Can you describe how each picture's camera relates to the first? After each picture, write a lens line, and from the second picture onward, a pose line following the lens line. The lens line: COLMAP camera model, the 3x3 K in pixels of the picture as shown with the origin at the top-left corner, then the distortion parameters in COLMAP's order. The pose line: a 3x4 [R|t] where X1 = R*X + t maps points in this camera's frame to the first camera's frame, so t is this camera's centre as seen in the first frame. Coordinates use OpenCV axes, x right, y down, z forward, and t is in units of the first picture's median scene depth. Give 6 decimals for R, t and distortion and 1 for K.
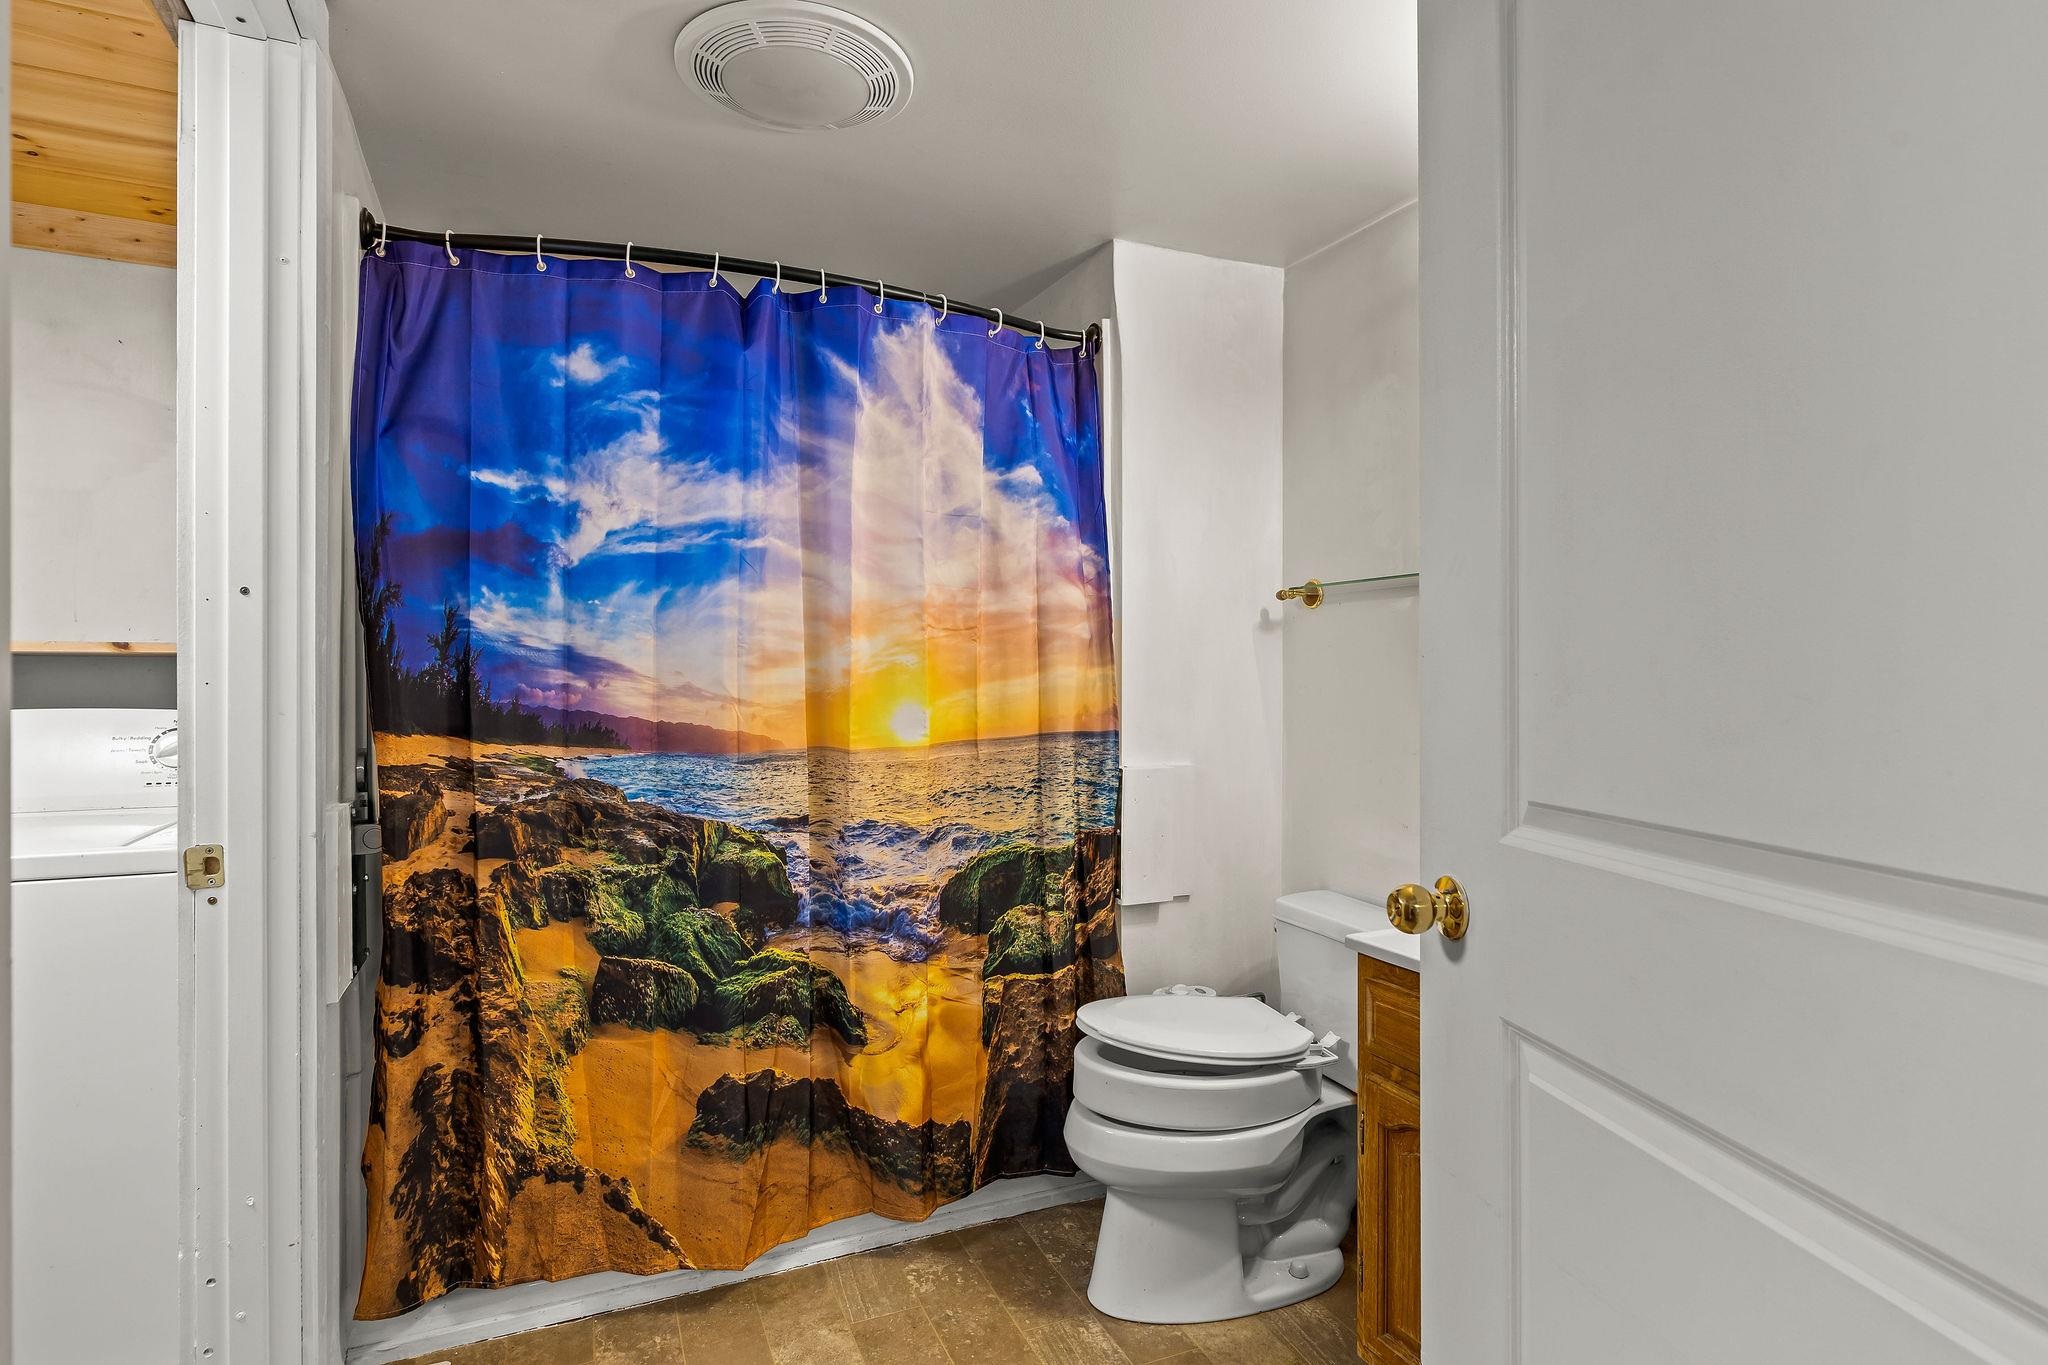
lens RADIAL K [[878.7, 0, 1024.0], [0, 878.7, 682.5], [0, 0, 1]] dist [-0.000187, -0.000004]
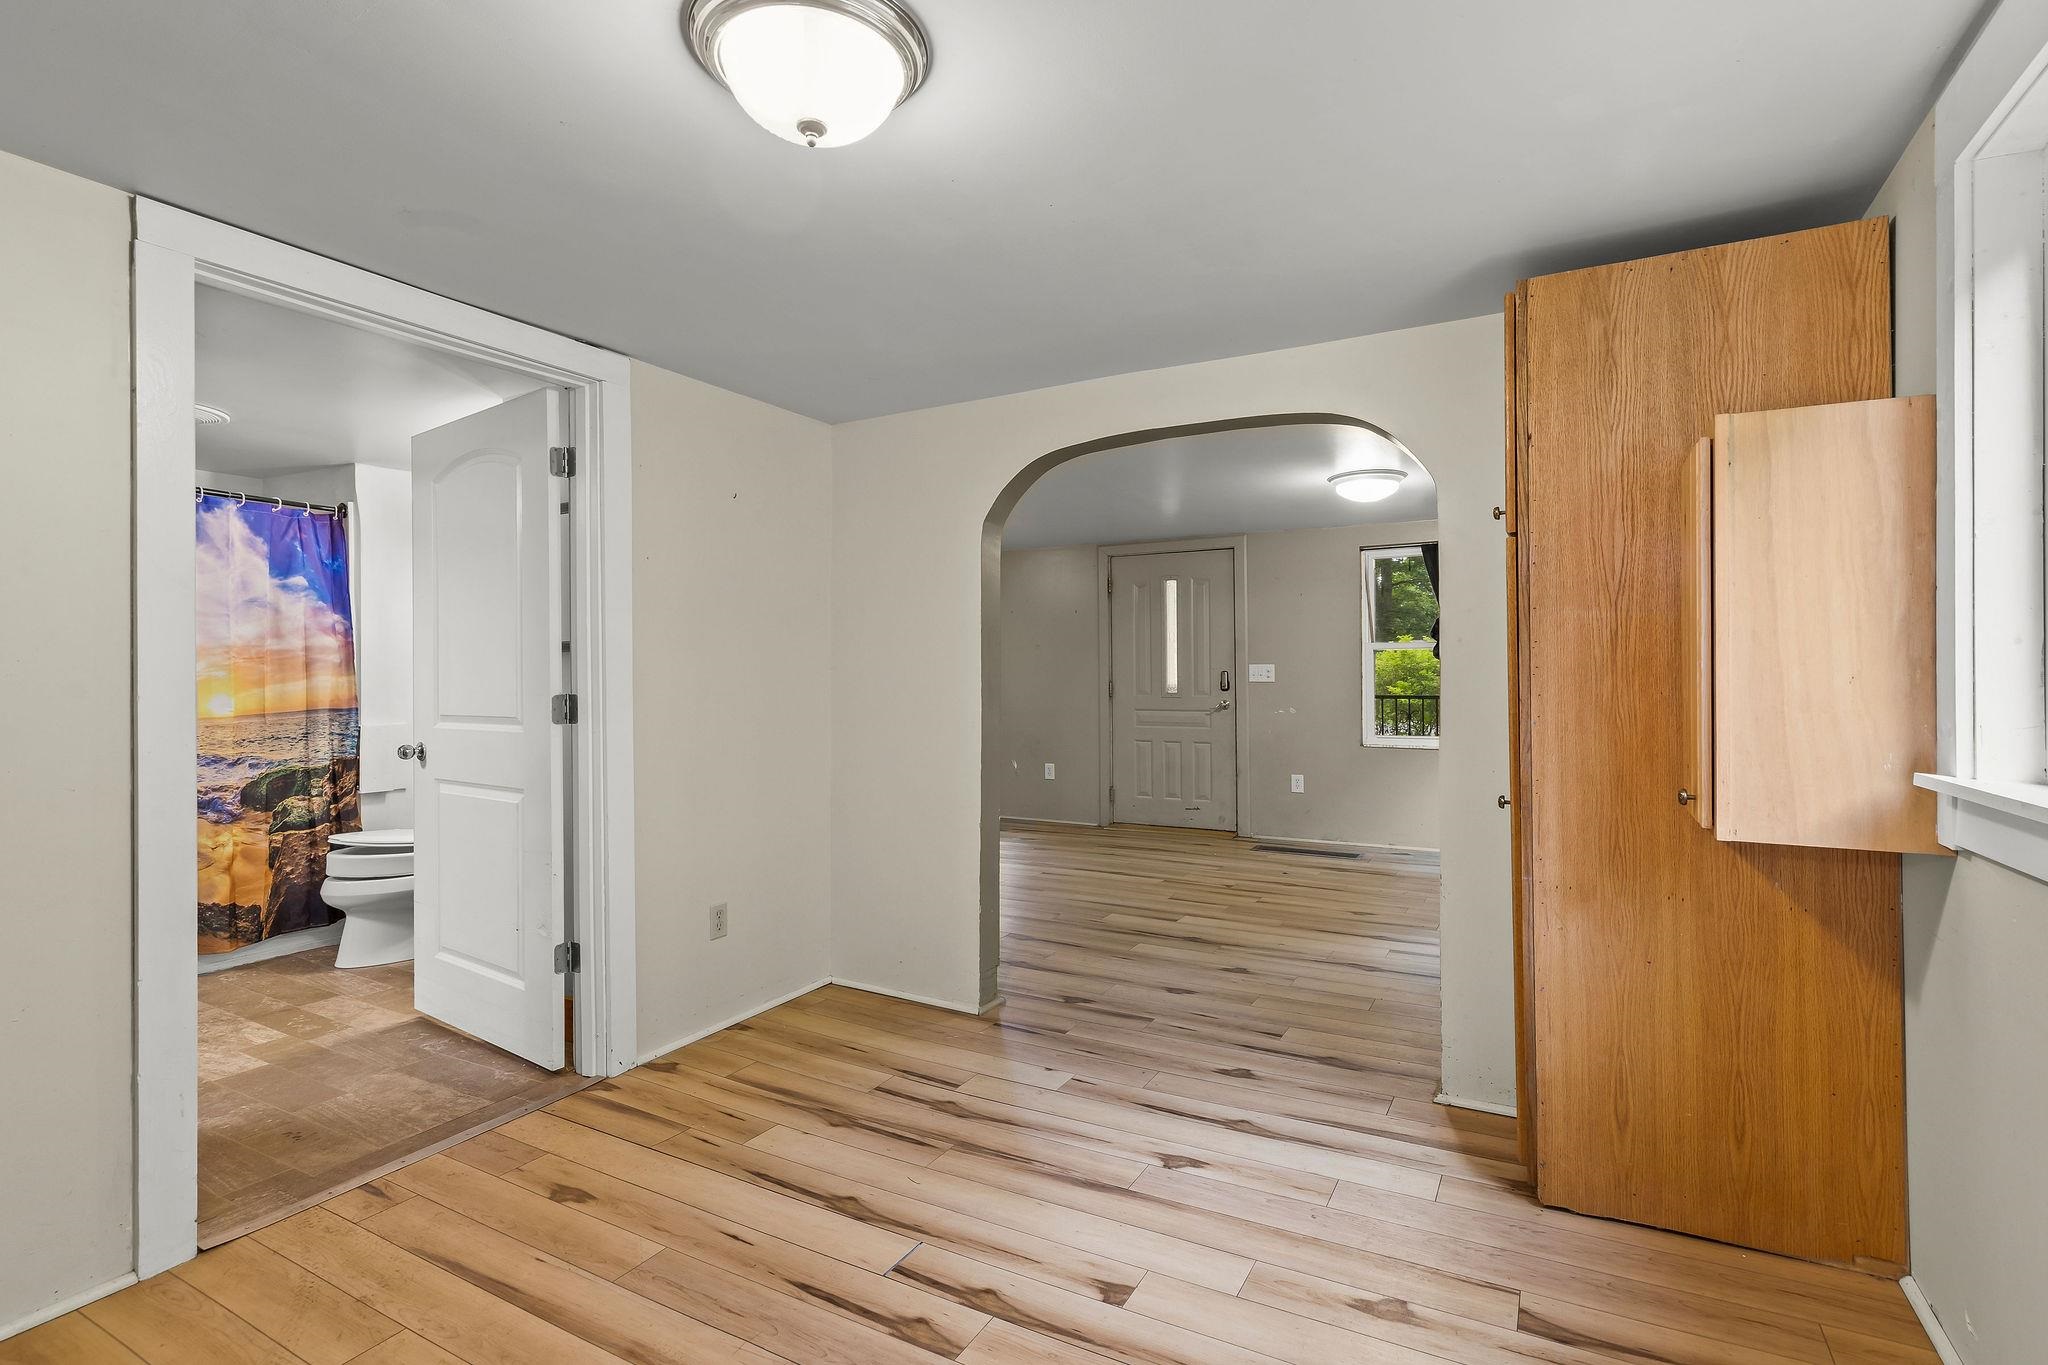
lens RADIAL K [[868.7, 0, 1049.0], [0, 868.7, 671.6], [0, 0, 1]] dist [0.001767, 0.000410]
pose [[0.761326, -0.002100, 0.648366, 0.020577], [0.007413, 0.999958, -0.005466, -0.005913], [-0.648327, 0.008968, 0.761309, -1.620182]]
